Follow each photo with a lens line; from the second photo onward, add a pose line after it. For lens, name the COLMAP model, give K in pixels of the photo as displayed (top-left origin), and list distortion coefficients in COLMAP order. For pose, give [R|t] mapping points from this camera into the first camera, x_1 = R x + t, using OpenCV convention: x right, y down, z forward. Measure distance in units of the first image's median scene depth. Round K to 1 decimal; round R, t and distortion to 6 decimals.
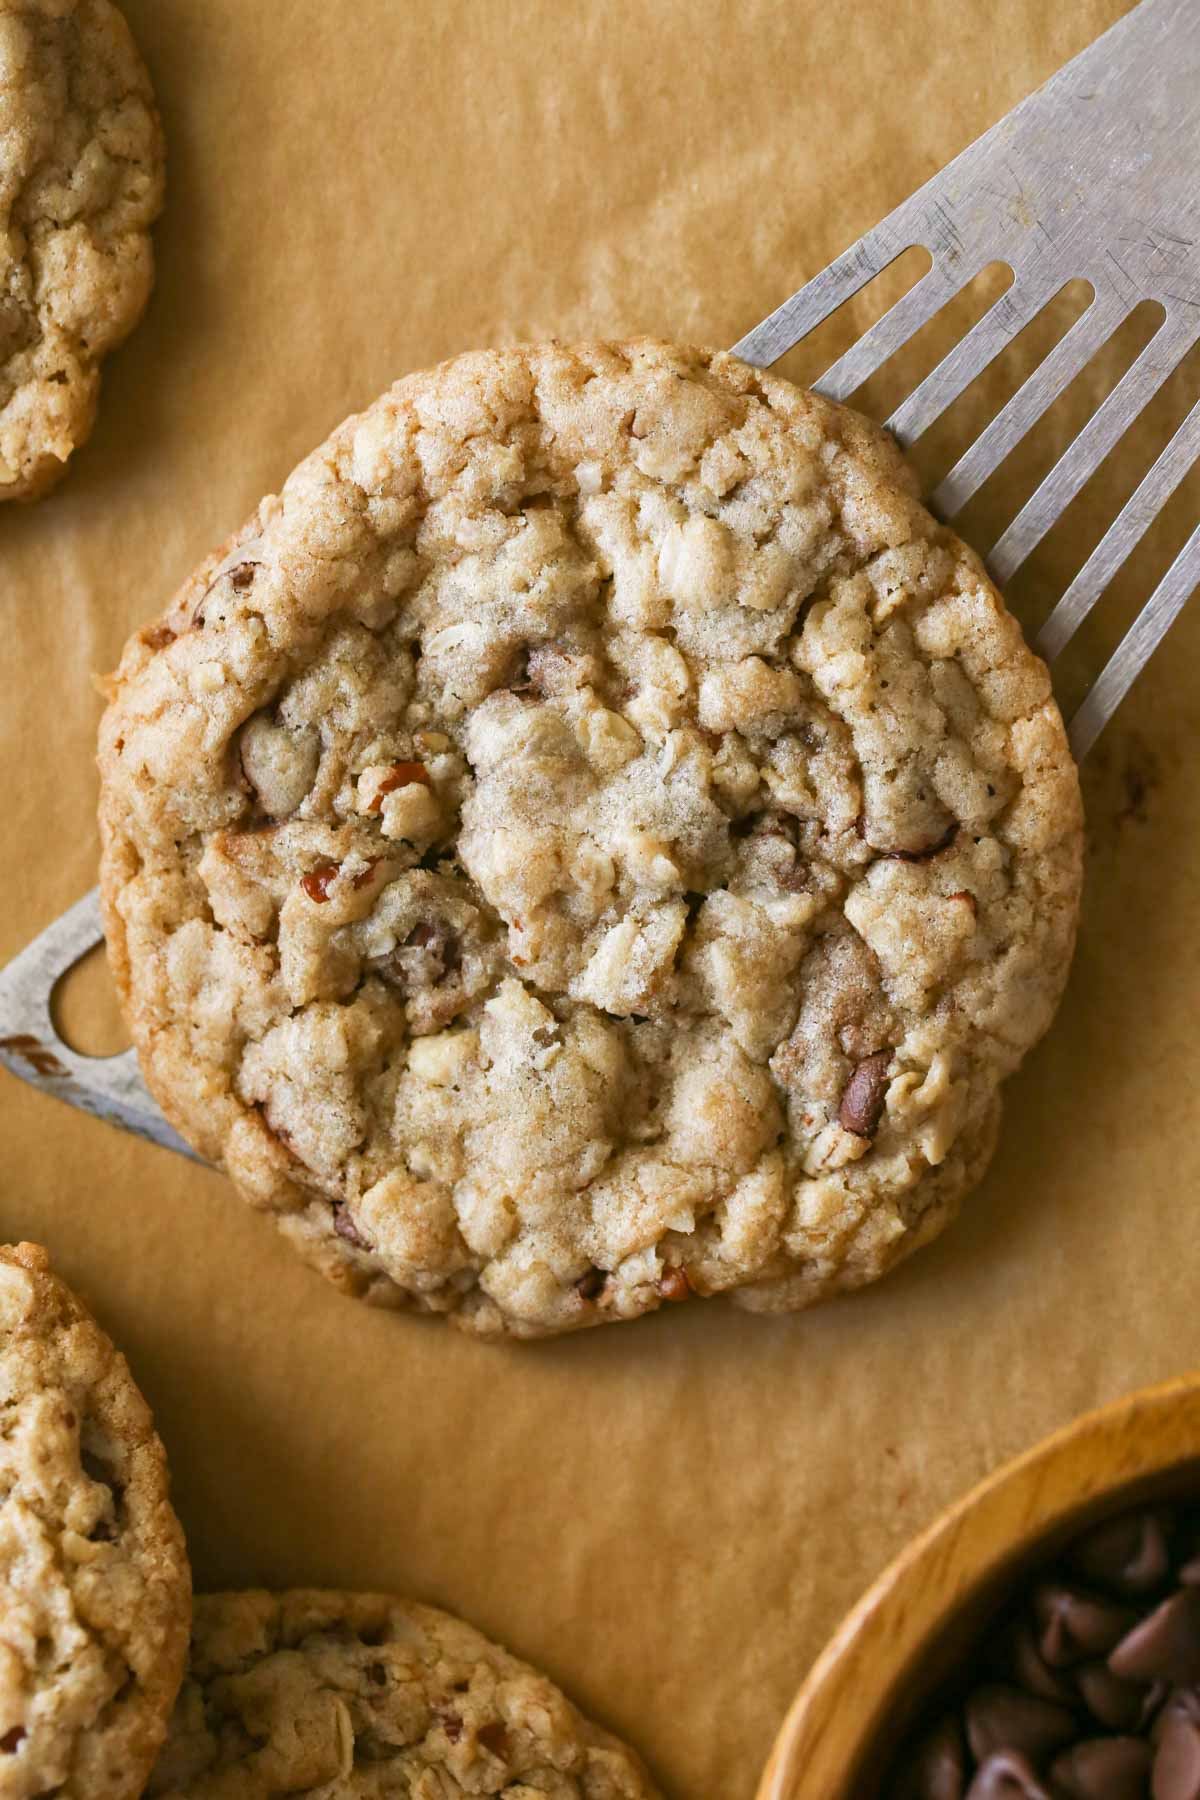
lens RADIAL K [[5135.6, 0, 599.8], [0, 5135.6, 899.9], [0, 0, 1]] dist [0.118992, 0.000000]
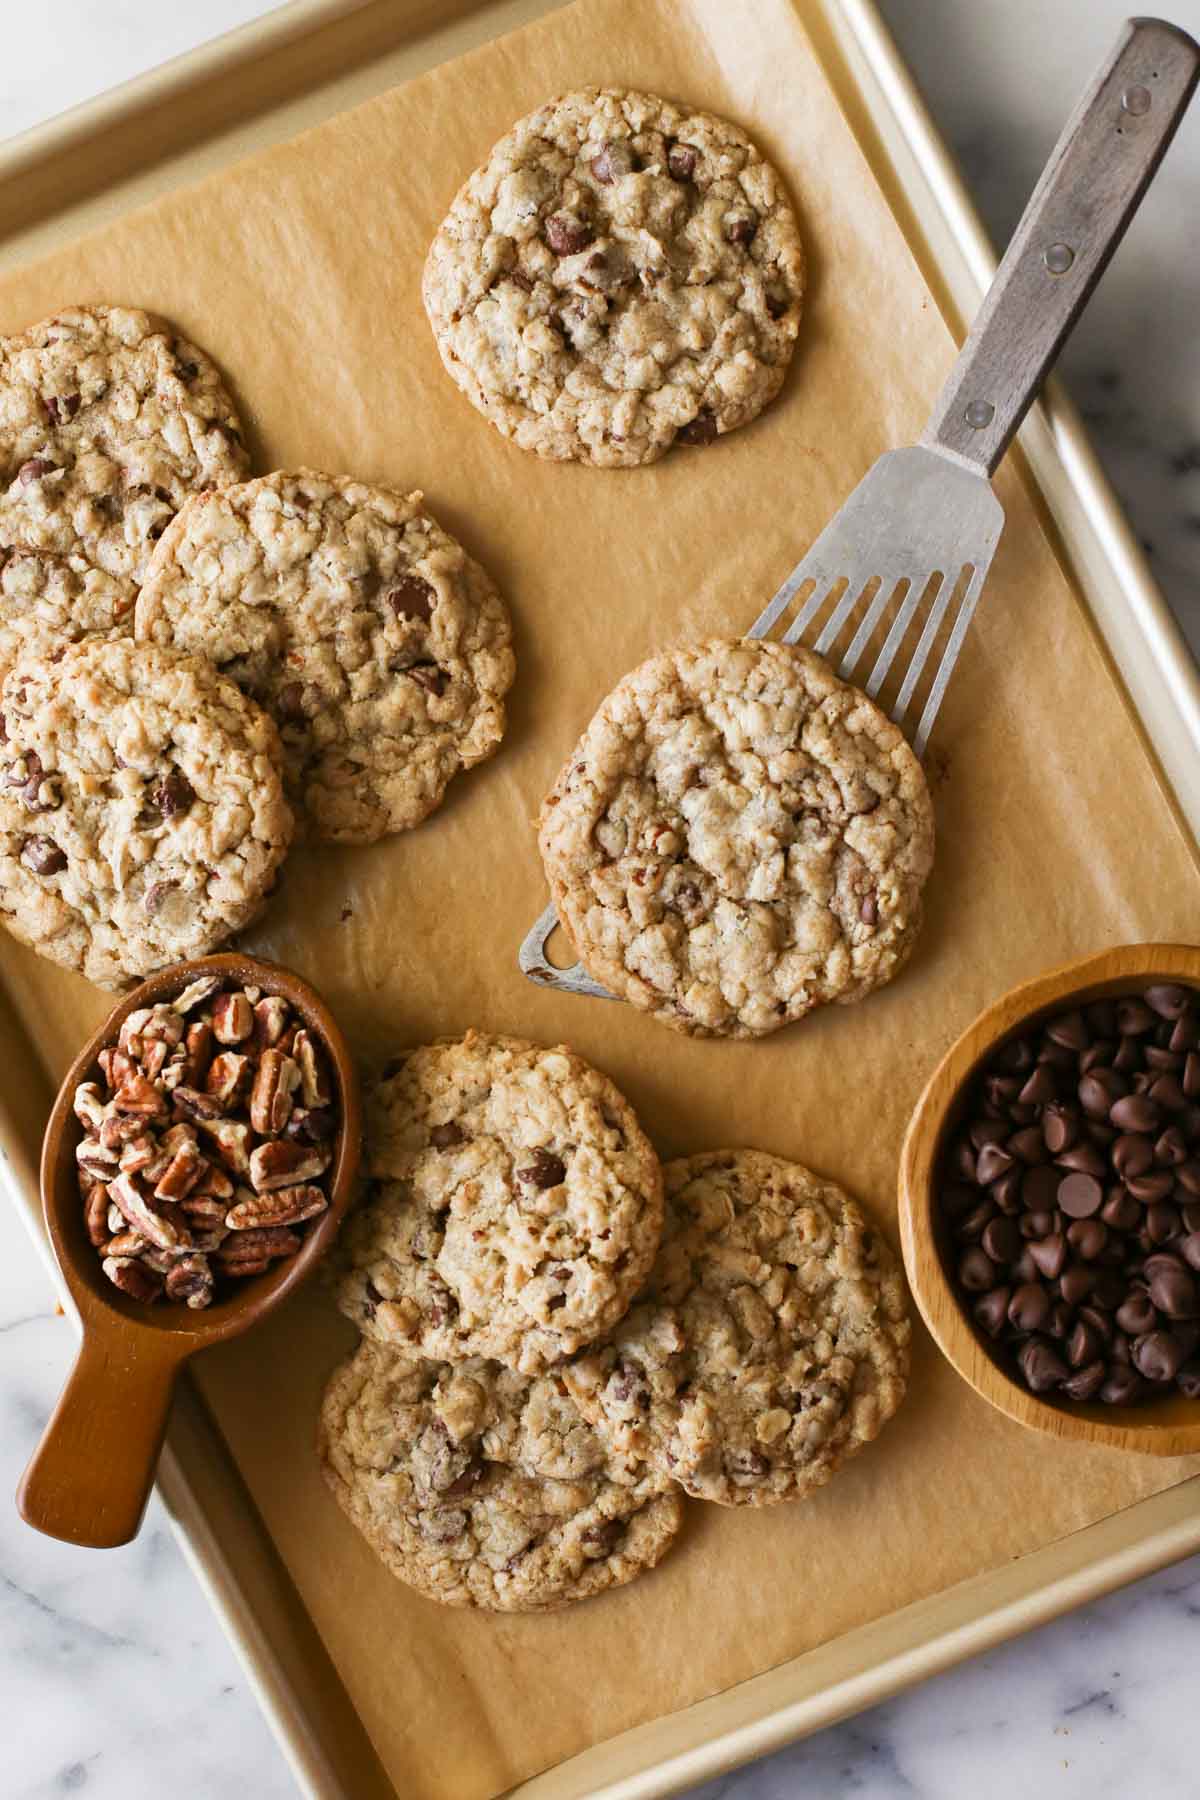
lens RADIAL K [[2587.2, 0, 600.7], [0, 2587.2, 900.9], [0, 0, 1]] dist [0.001293, 0.000000]
pose [[0.970998, -0.238675, 0.014069, -0.093398], [0.238814, 0.971022, -0.009197, 0.014258], [-0.011466, 0.012290, 0.999859, -0.269255]]
